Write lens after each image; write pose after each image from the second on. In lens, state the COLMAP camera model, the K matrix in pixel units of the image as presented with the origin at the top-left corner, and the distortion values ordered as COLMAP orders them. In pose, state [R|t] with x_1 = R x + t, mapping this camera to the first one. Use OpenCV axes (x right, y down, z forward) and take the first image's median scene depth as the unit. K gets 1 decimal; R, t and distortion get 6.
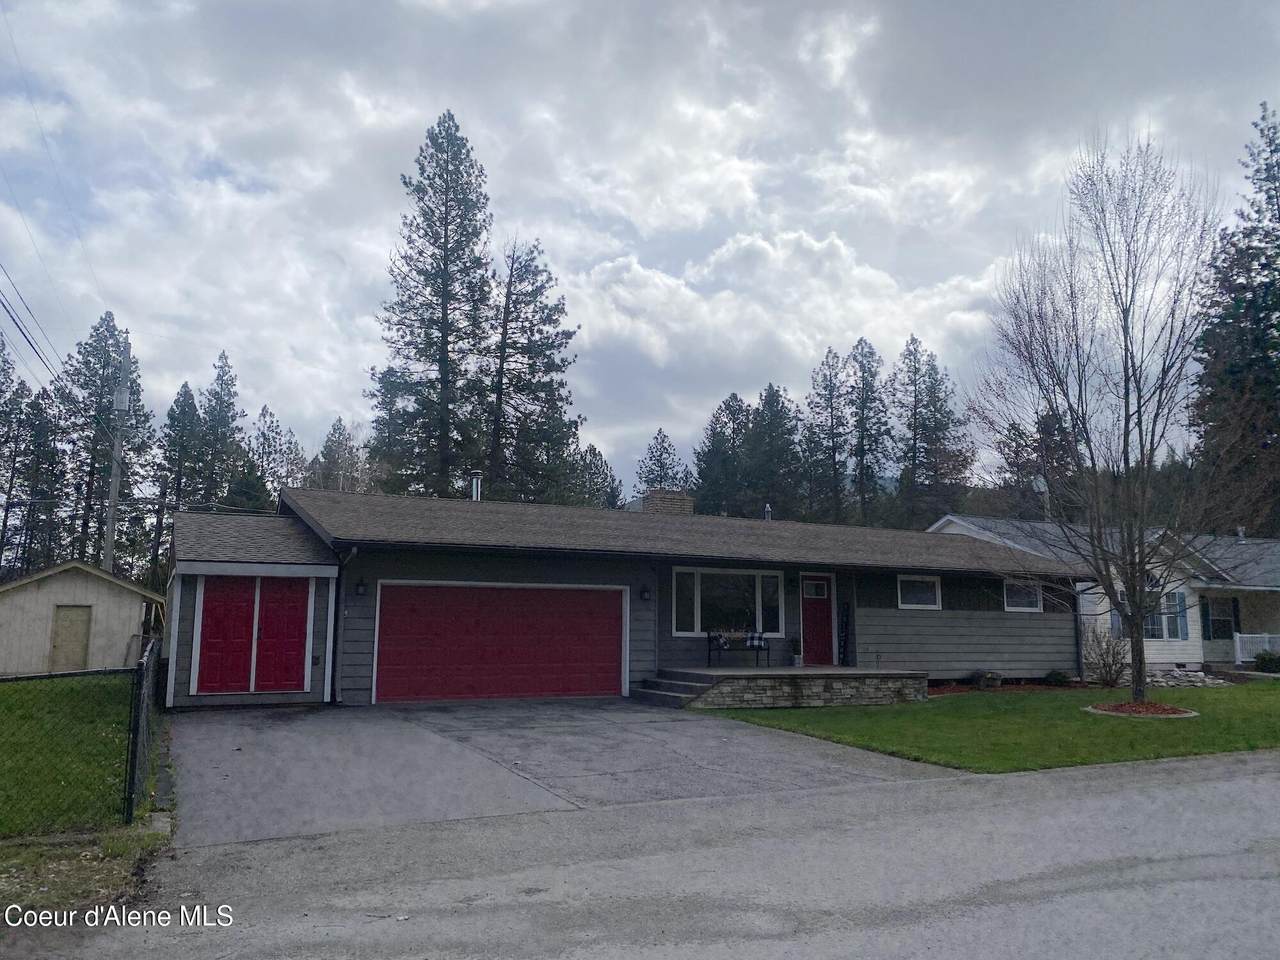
lens RADIAL K [[962.8, 0, 643.0], [0, 962.8, 485.2], [0, 0, 1]] dist [0.070031, -0.007552]
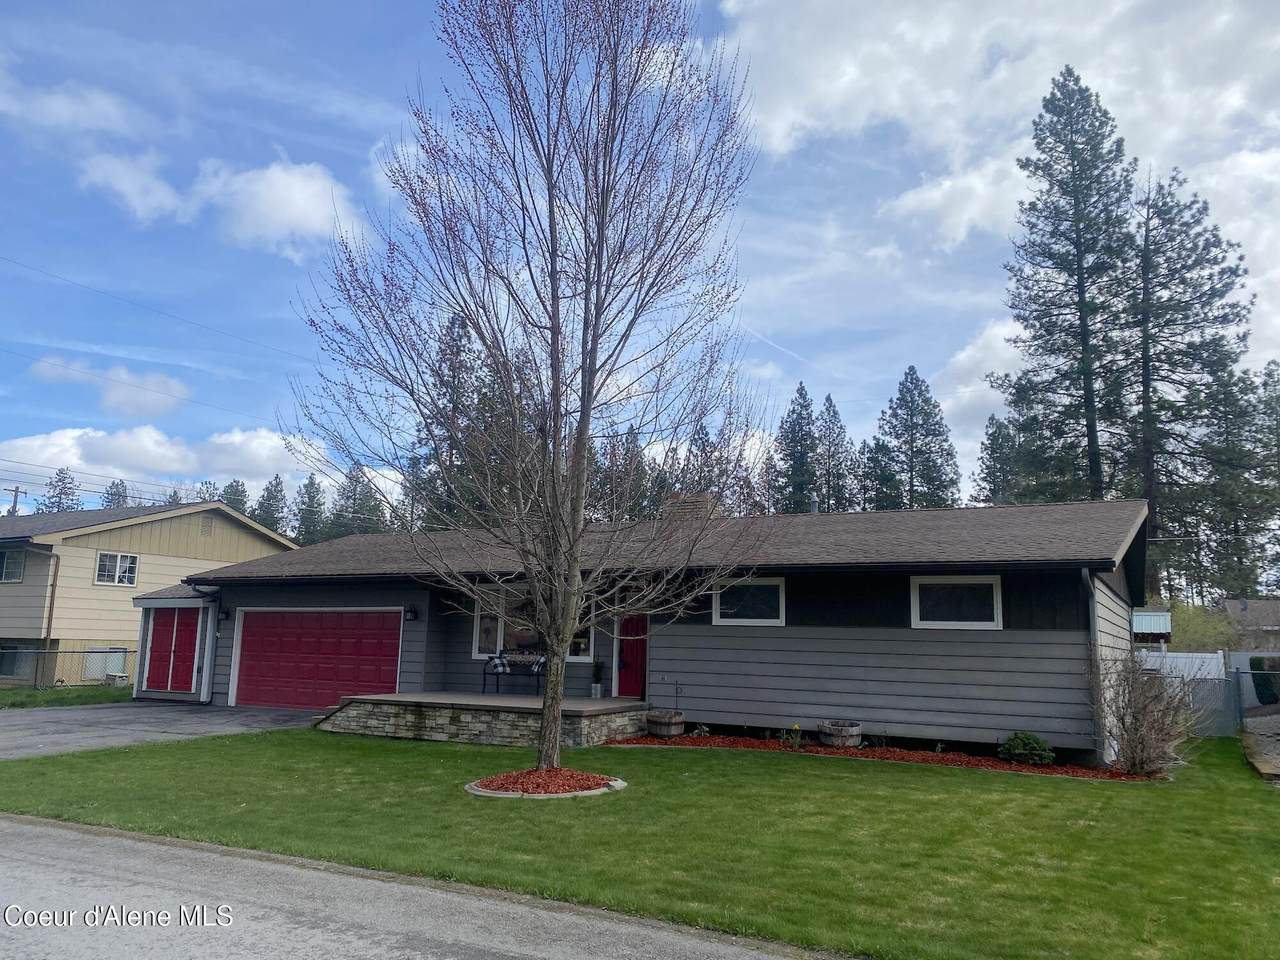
lens RADIAL K [[962.8, 0, 641.8], [0, 962.8, 472.2], [0, 0, 1]] dist [0.070031, -0.007552]
pose [[0.580970, -0.135612, -0.802548, 0.997903], [0.104016, 0.990308, -0.092041, 0.088822], [0.807251, -0.030005, 0.589445, 0.635130]]
